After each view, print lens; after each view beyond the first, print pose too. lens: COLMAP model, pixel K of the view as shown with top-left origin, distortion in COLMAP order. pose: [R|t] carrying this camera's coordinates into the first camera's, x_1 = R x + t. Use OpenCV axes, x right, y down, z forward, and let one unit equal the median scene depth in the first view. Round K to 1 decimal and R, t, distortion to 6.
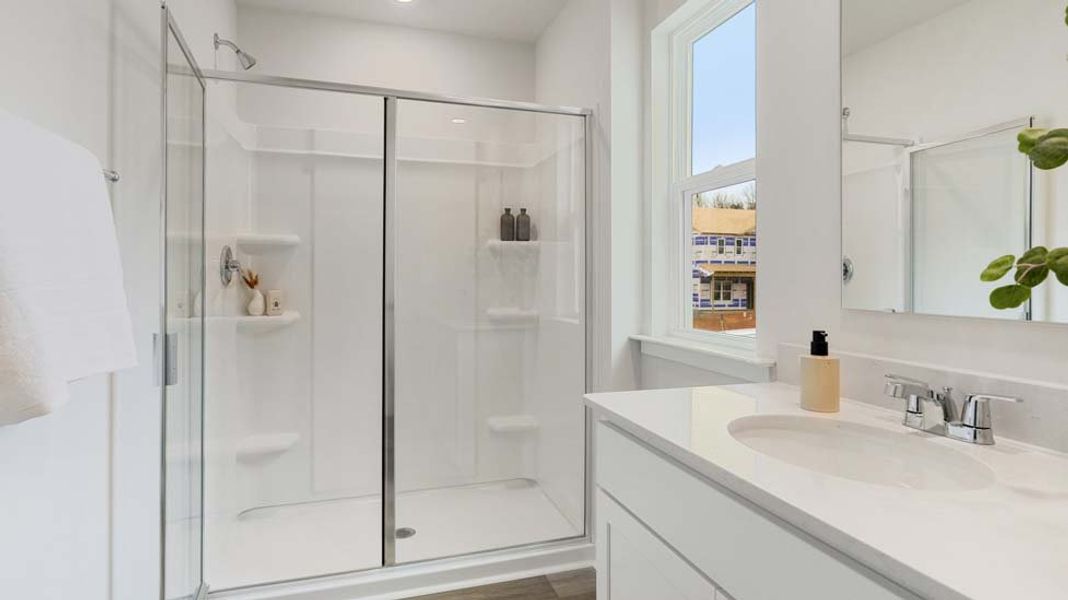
lens RADIAL K [[555.9, 0, 533.0], [0, 555.9, 276.4], [0, 0, 1]] dist [0.001998, 0.000581]
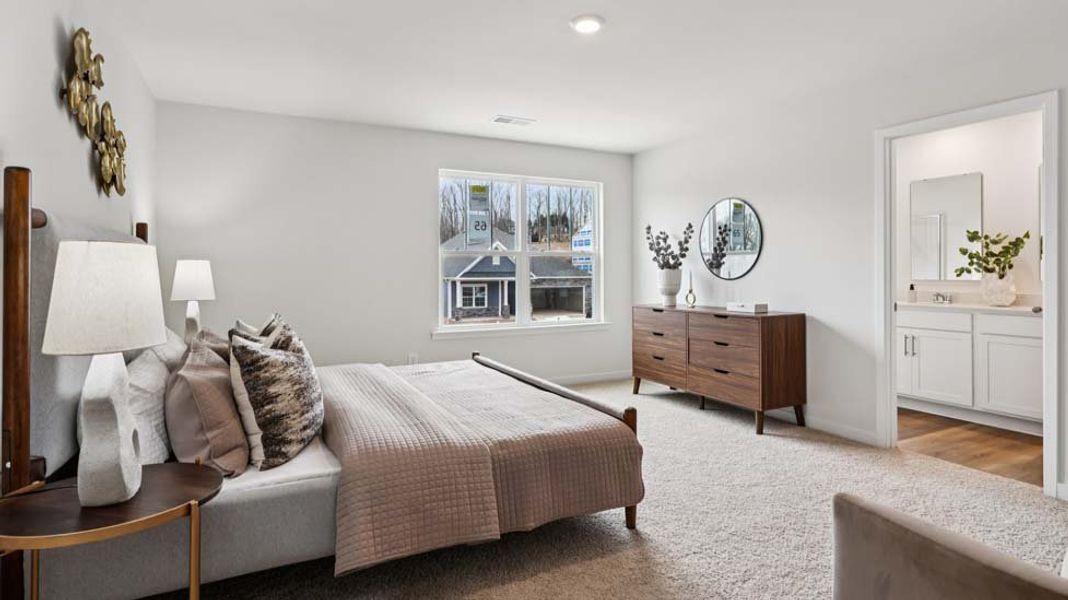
lens RADIAL K [[552.2, 0, 536.0], [0, 552.2, 268.4], [0, 0, 1]] dist [-0.000271, 0.000214]
pose [[0.986538, -0.005855, 0.163430, -1.600497], [0.006596, 0.999970, -0.003988, -0.014602], [-0.163402, 0.005012, 0.986547, -1.436878]]
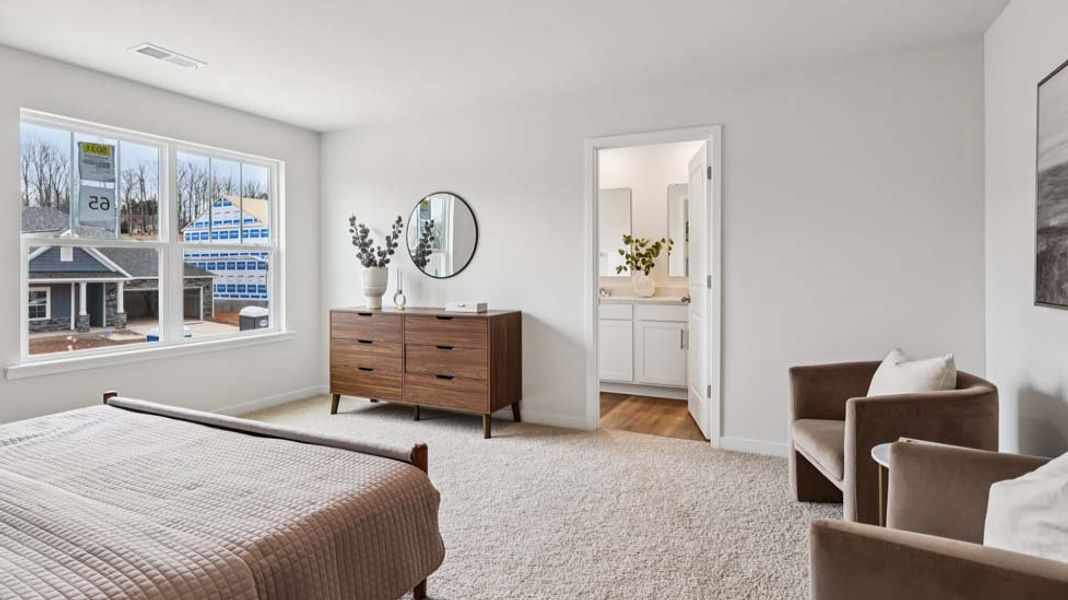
lens RADIAL K [[552.2, 0, 536.0], [0, 552.2, 268.4], [0, 0, 1]] dist [-0.000271, 0.000214]
pose [[0.691782, -0.006940, 0.722073, -1.732837], [0.006434, 0.999973, 0.003447, -0.015165], [-0.722078, 0.002262, 0.691808, -1.095860]]
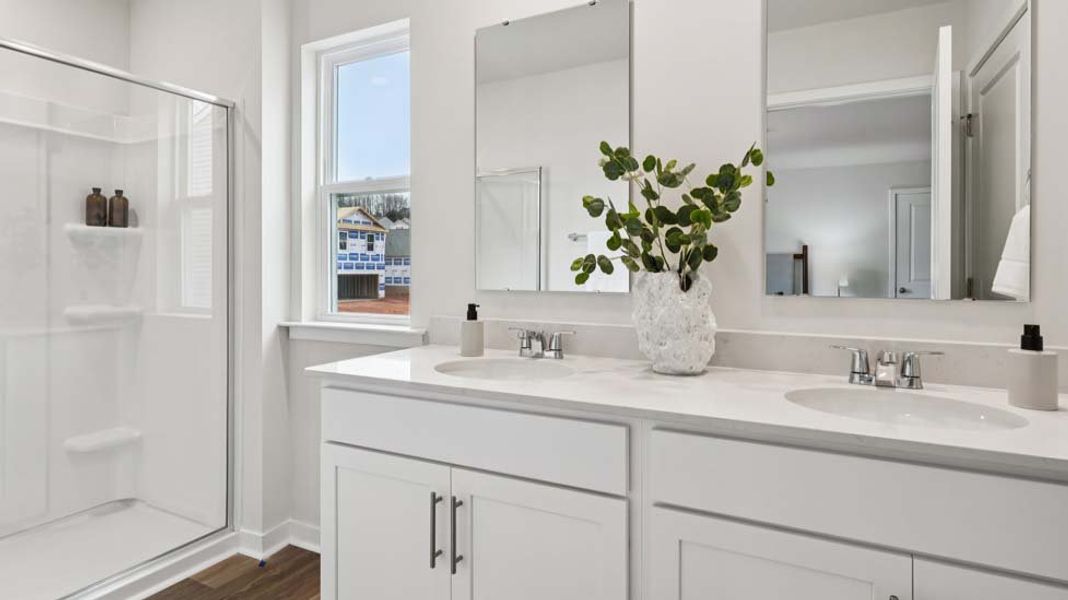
lens RADIAL K [[552.2, 0, 536.0], [0, 552.2, 268.4], [0, 0, 1]] dist [-0.000271, 0.000214]
pose [[0.708954, -0.003624, 0.705245, -0.223663], [0.000721, 0.999990, 0.004414, -0.002886], [-0.705254, -0.002621, 0.708950, -0.101803]]
